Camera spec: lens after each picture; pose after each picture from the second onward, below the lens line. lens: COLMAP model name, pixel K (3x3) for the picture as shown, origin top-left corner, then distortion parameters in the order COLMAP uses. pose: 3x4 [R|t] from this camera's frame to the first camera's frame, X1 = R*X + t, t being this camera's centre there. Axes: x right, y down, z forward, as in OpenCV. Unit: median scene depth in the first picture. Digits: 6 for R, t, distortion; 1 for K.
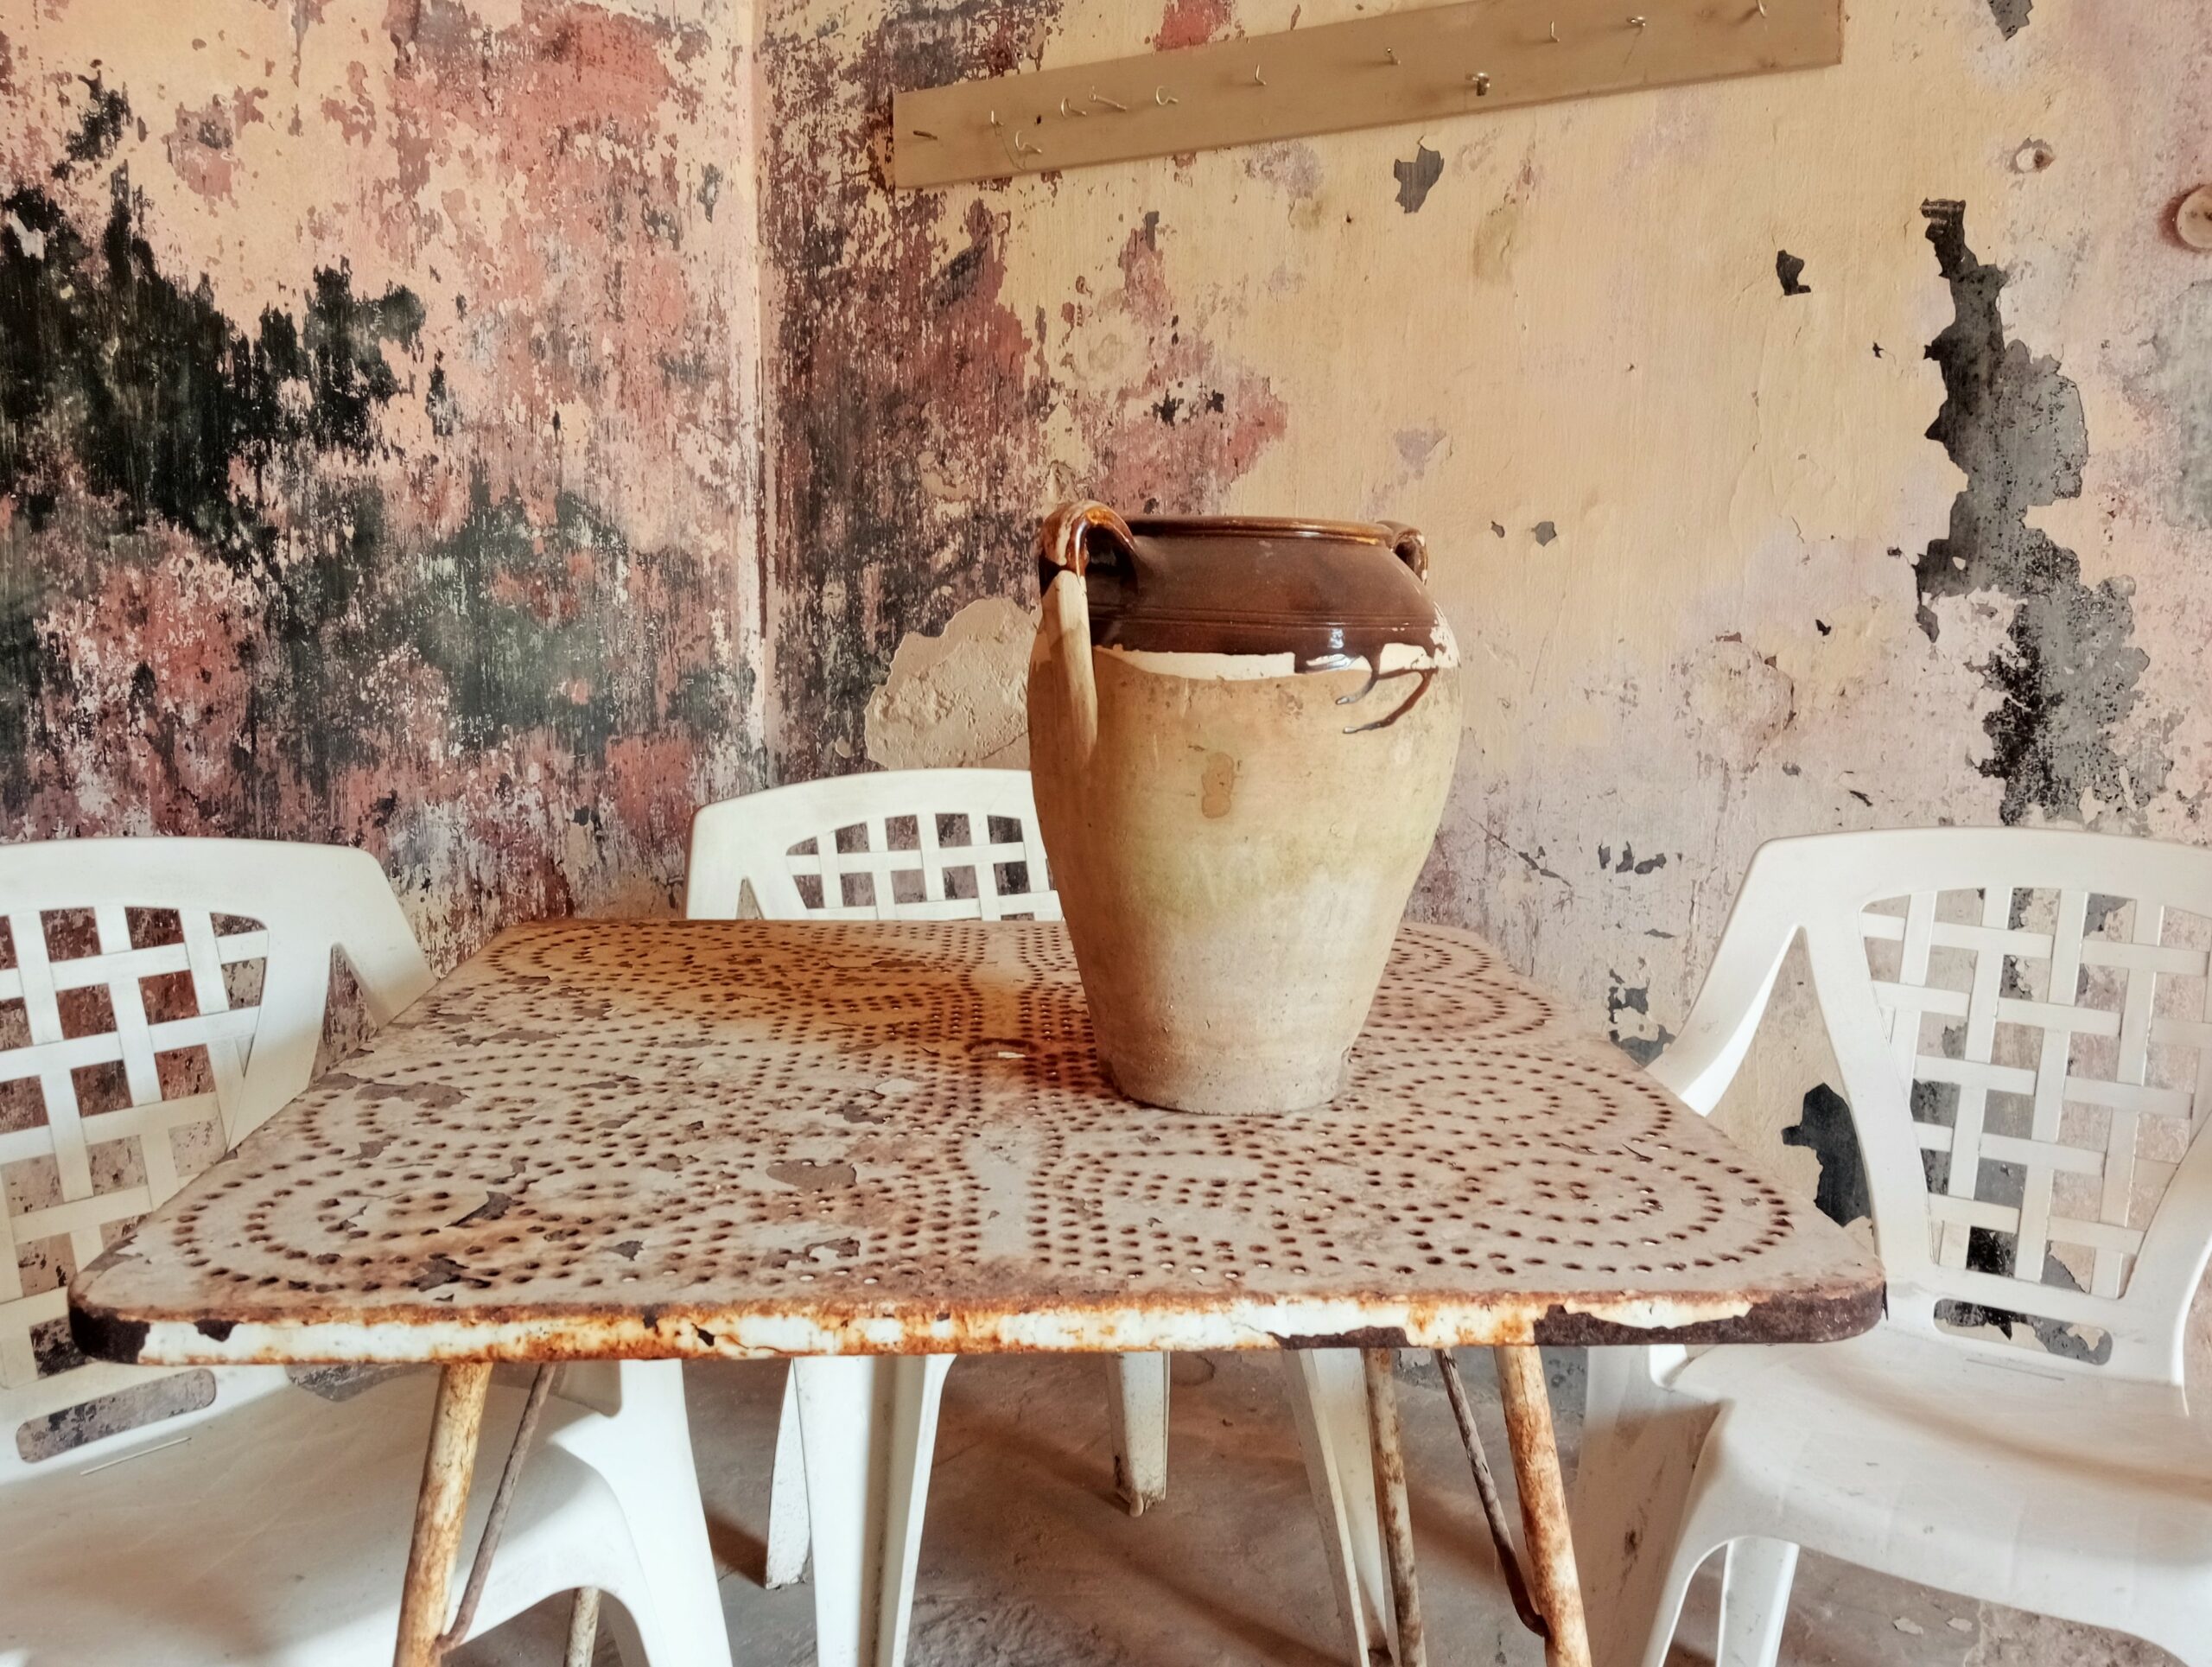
lens RADIAL K [[1867.5, 0, 1088.5], [0, 1867.5, 825.5], [0, 0, 1]] dist [0.068057, -0.098774]
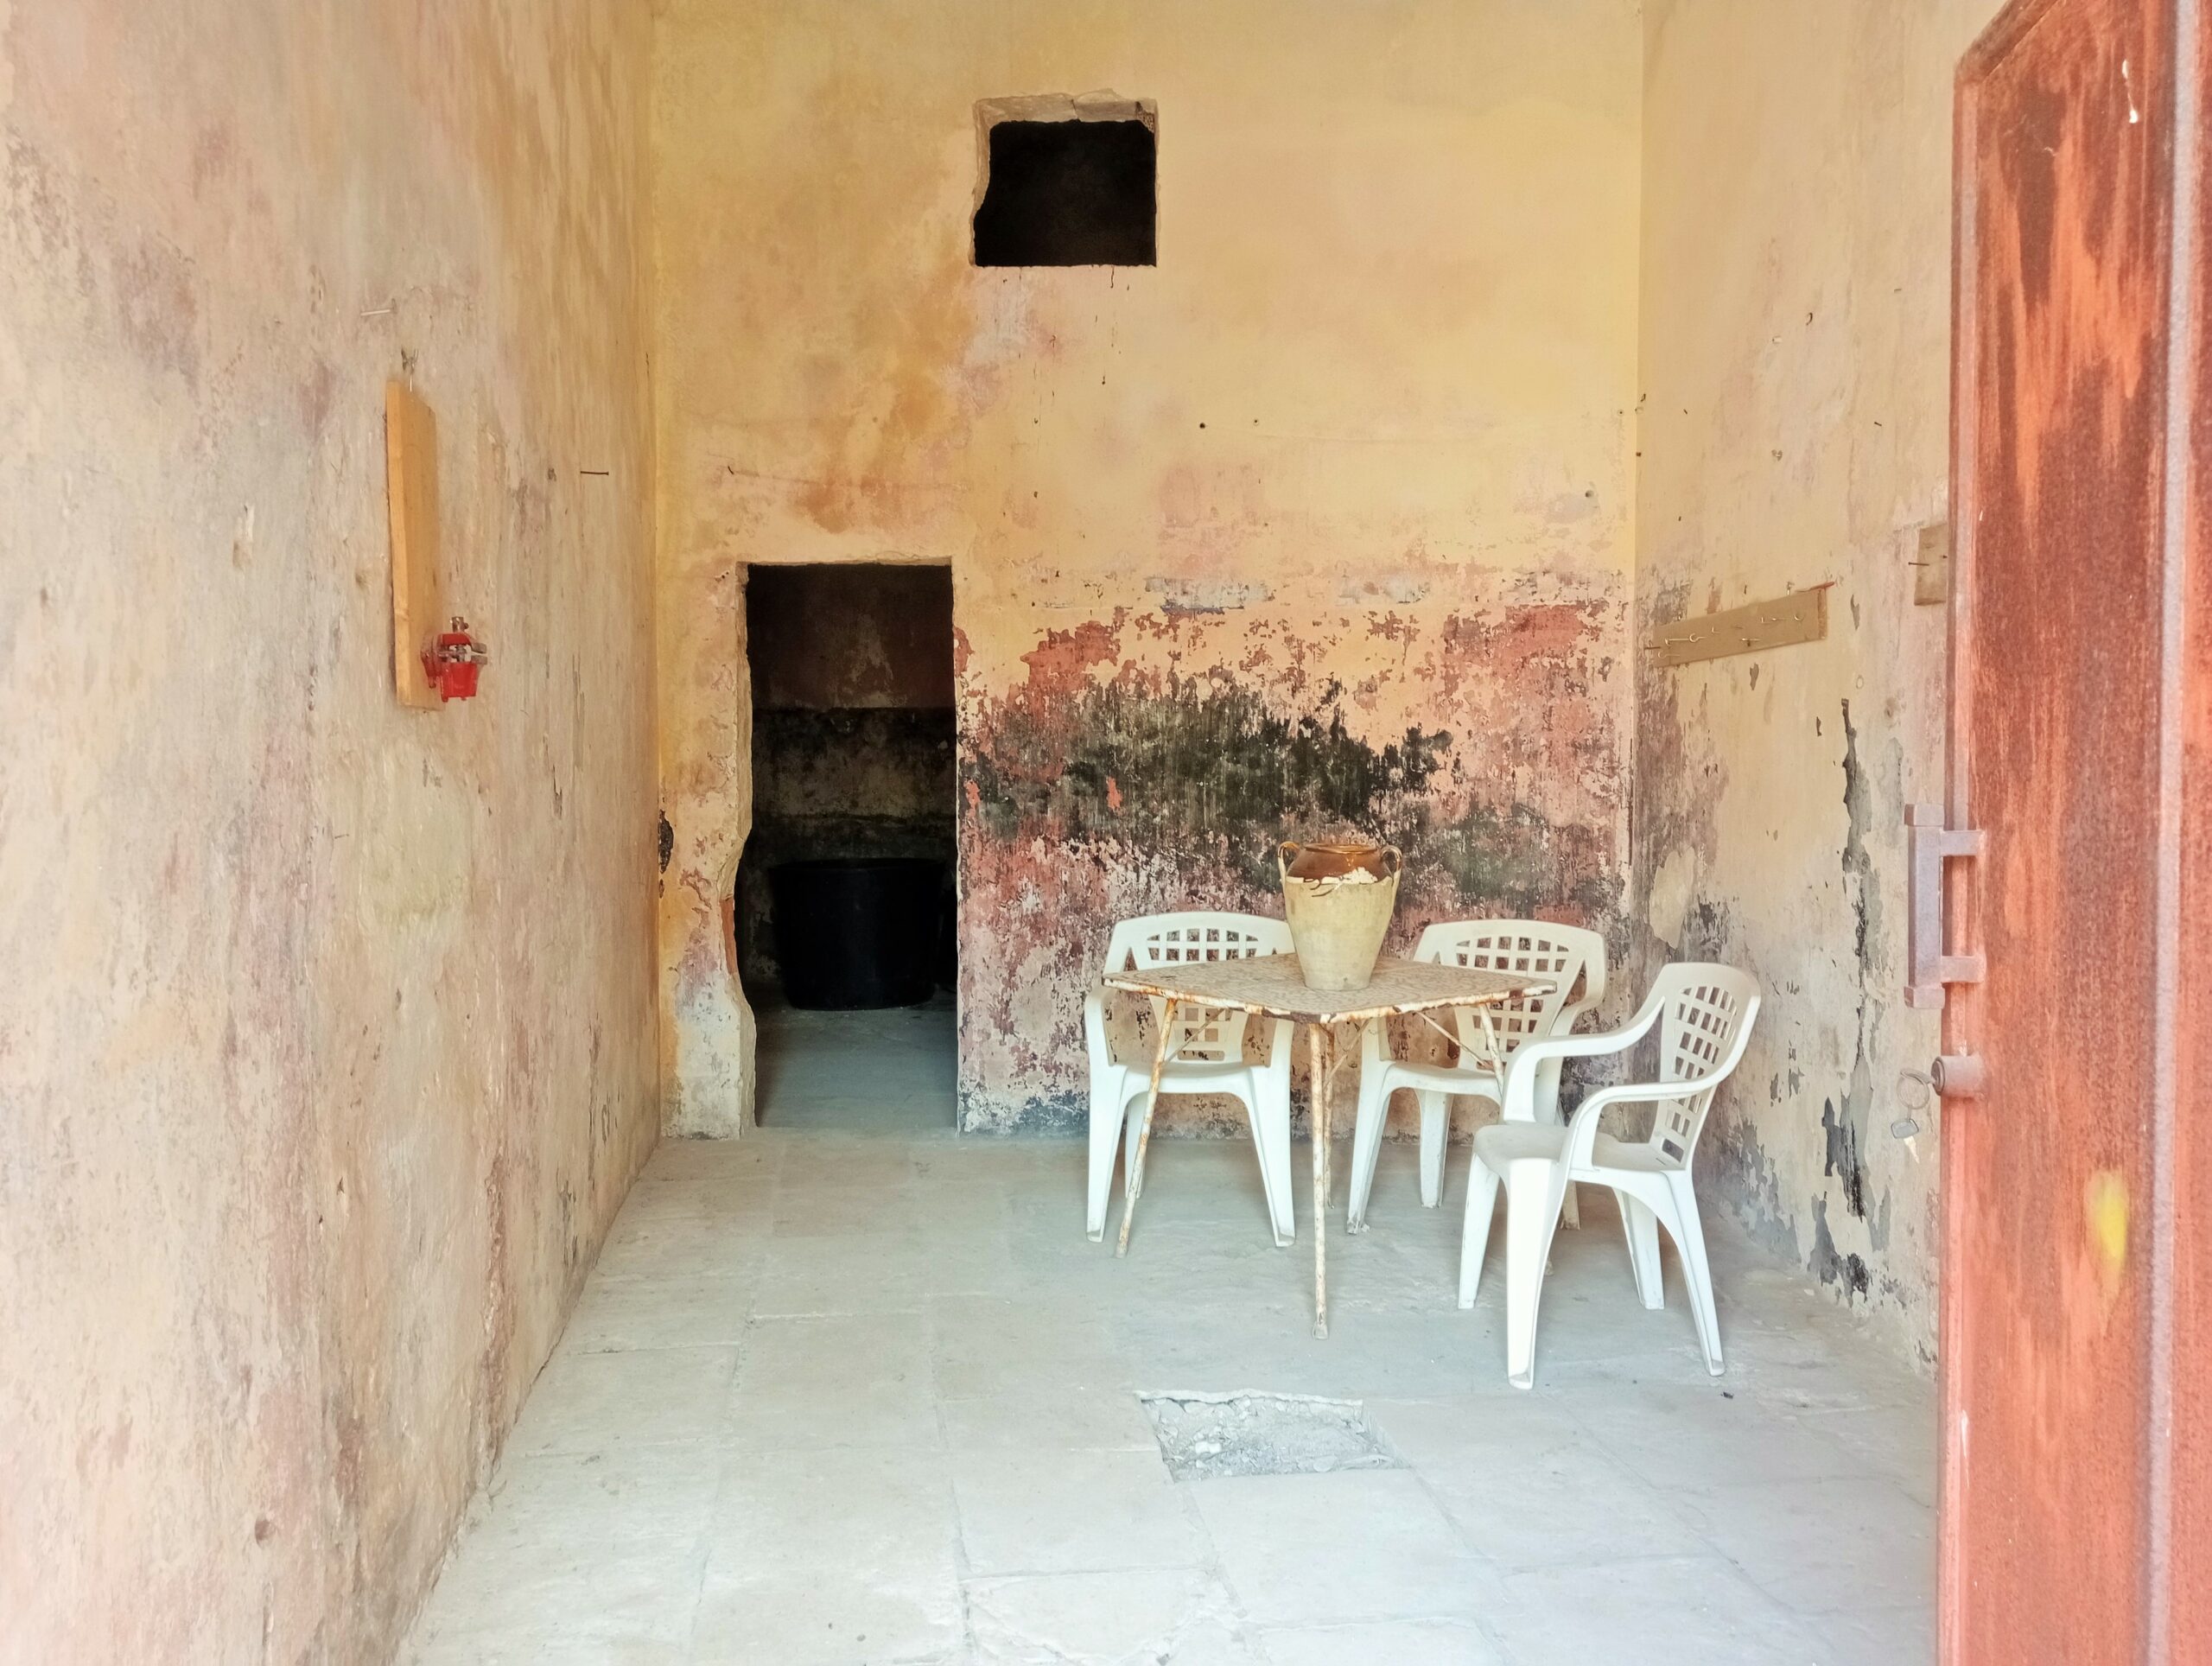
lens RADIAL K [[1867.4, 0, 1114.9], [0, 1867.4, 844.1], [0, 0, 1]] dist [0.068057, -0.098774]
pose [[0.539289, 0.034459, -0.841416, 1.558812], [-0.110178, 0.993461, -0.029931, 0.004423], [0.834882, 0.108846, 0.539559, -0.767358]]
